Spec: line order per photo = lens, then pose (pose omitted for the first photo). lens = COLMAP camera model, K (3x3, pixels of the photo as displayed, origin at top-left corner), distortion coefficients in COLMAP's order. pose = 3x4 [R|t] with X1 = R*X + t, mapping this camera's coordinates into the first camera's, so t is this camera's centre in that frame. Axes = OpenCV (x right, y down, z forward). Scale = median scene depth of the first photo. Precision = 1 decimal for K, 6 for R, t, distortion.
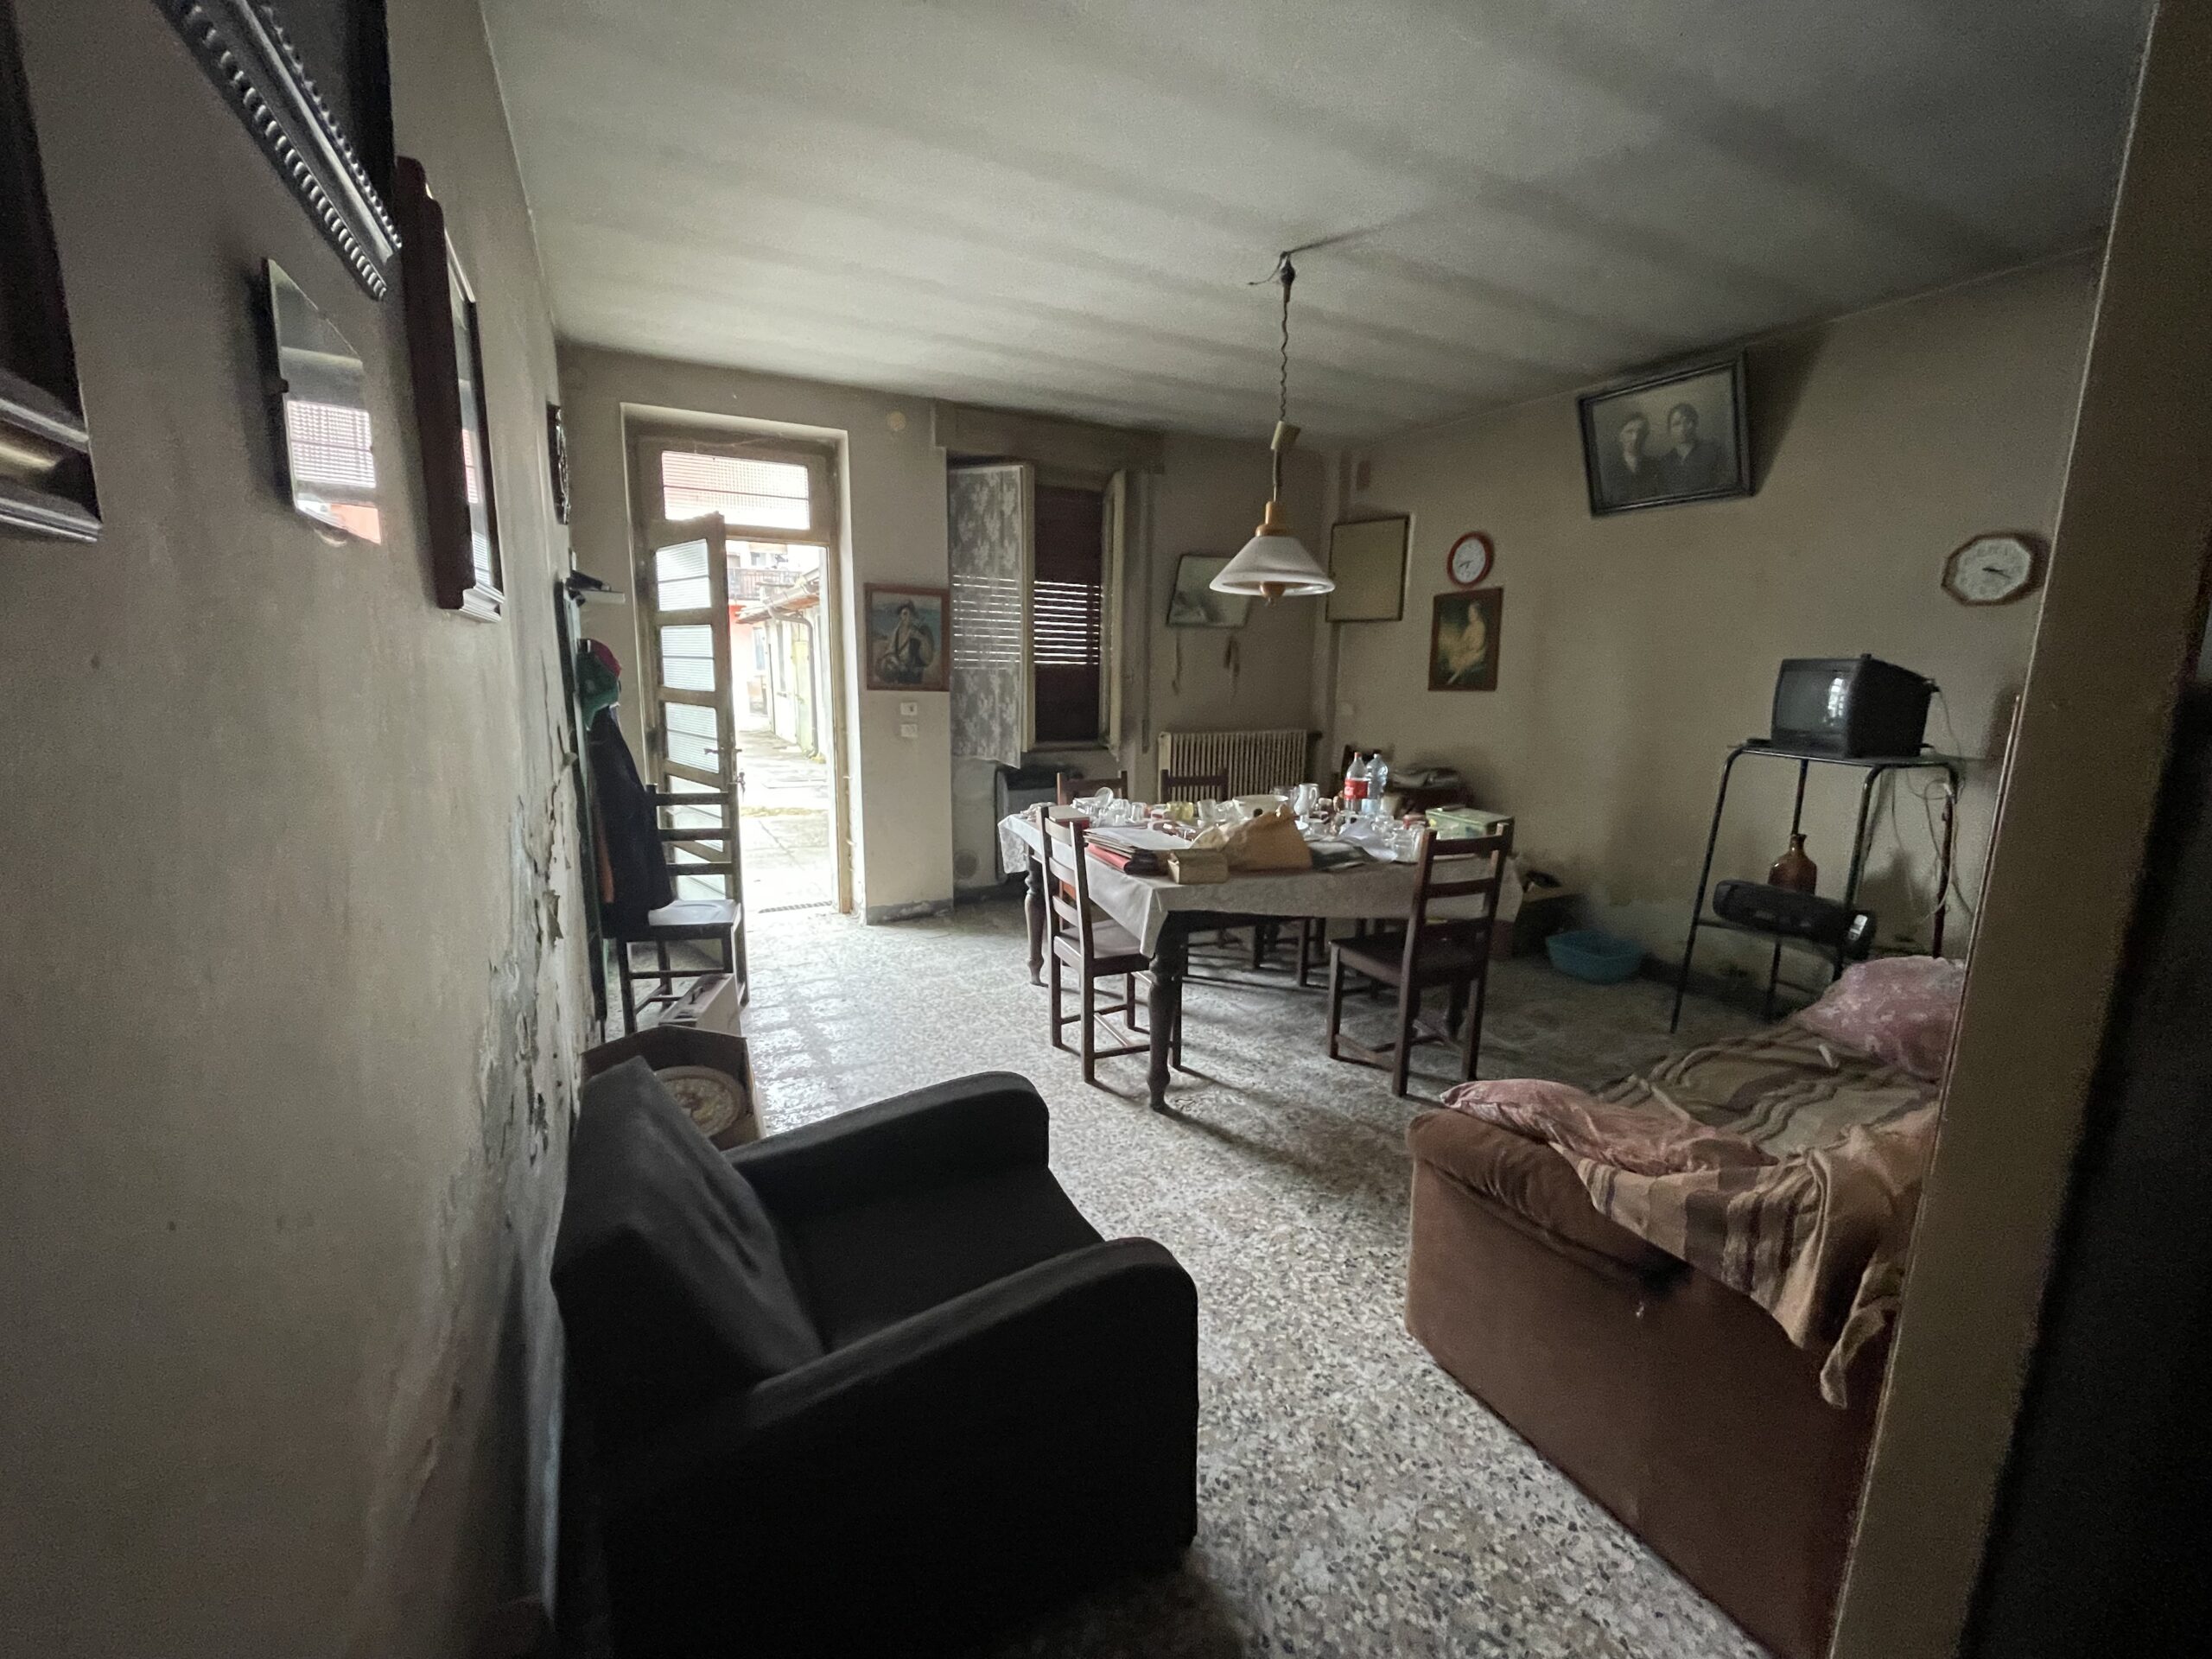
lens RADIAL K [[889.2, 0, 1105.4], [0, 889.2, 828.3], [0, 0, 1]] dist [0.002132, 0.000741]
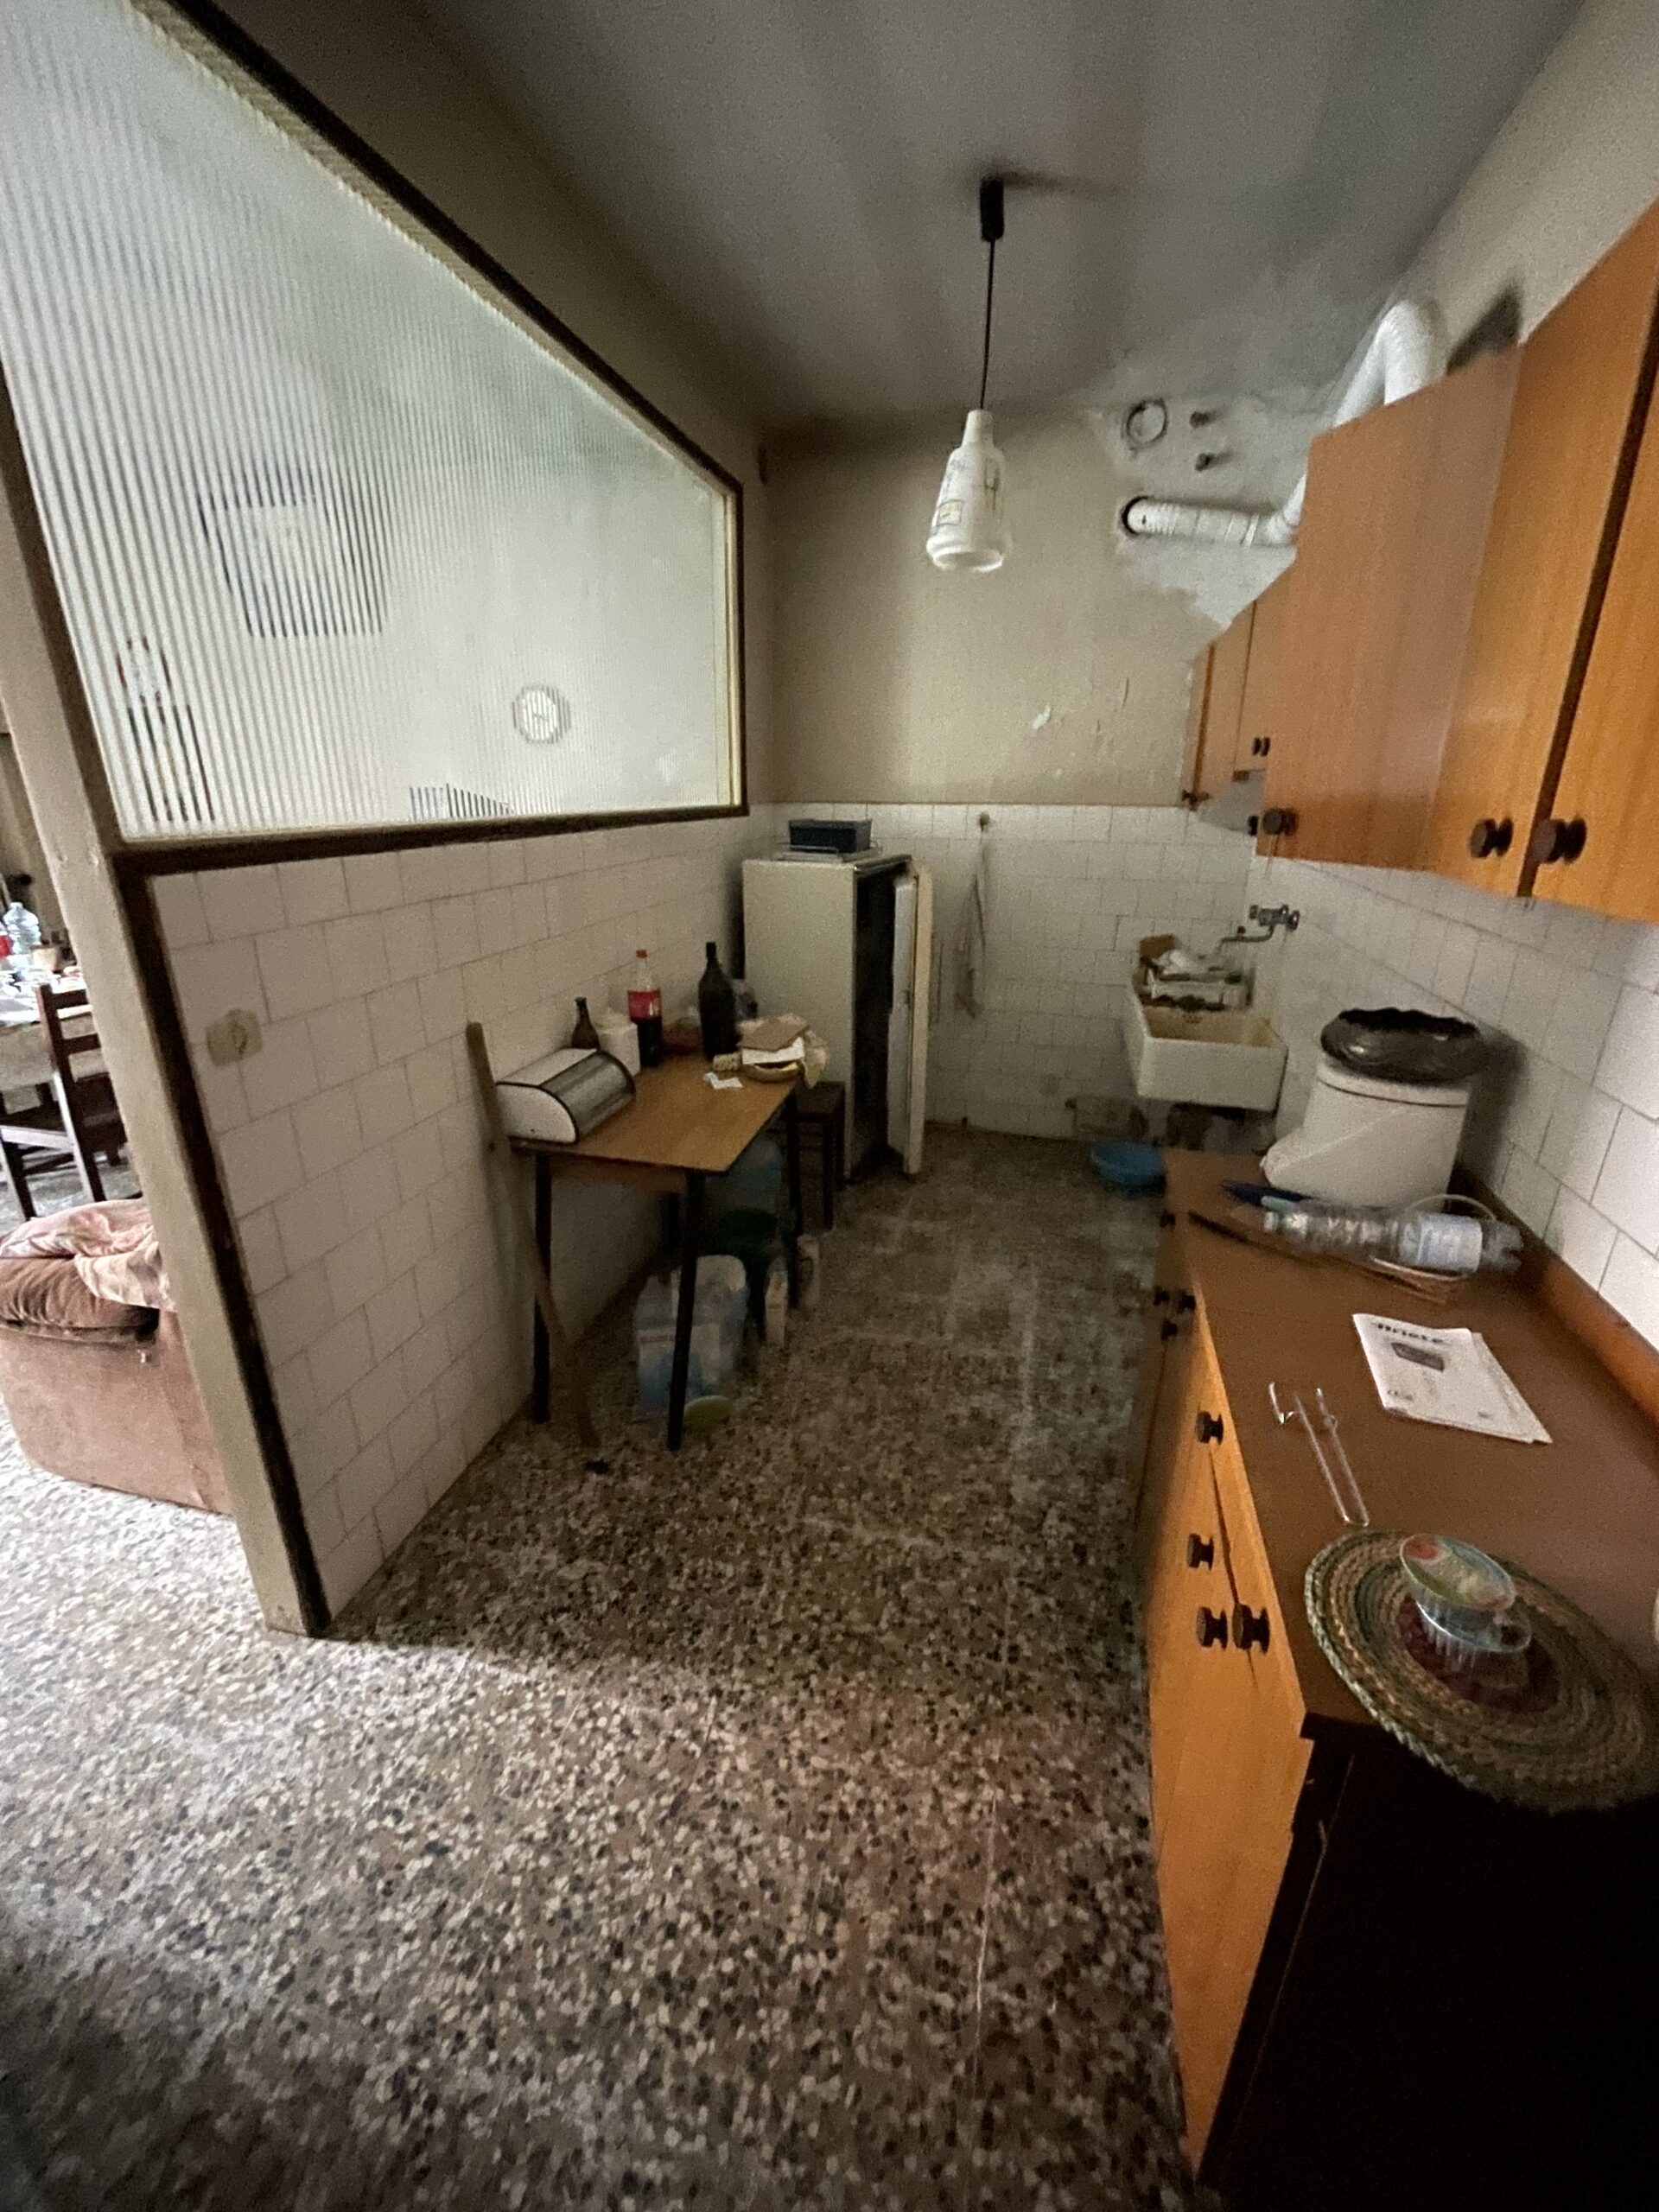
lens RADIAL K [[889.2, 0, 823.7], [0, 889.2, 1100.1], [0, 0, 1]] dist [0.002132, 0.000741]
pose [[0.677740, -0.259653, 0.687931, 0.403861], [0.141803, 0.964168, 0.224213, 0.042754], [-0.721499, -0.054407, 0.690275, -0.439461]]
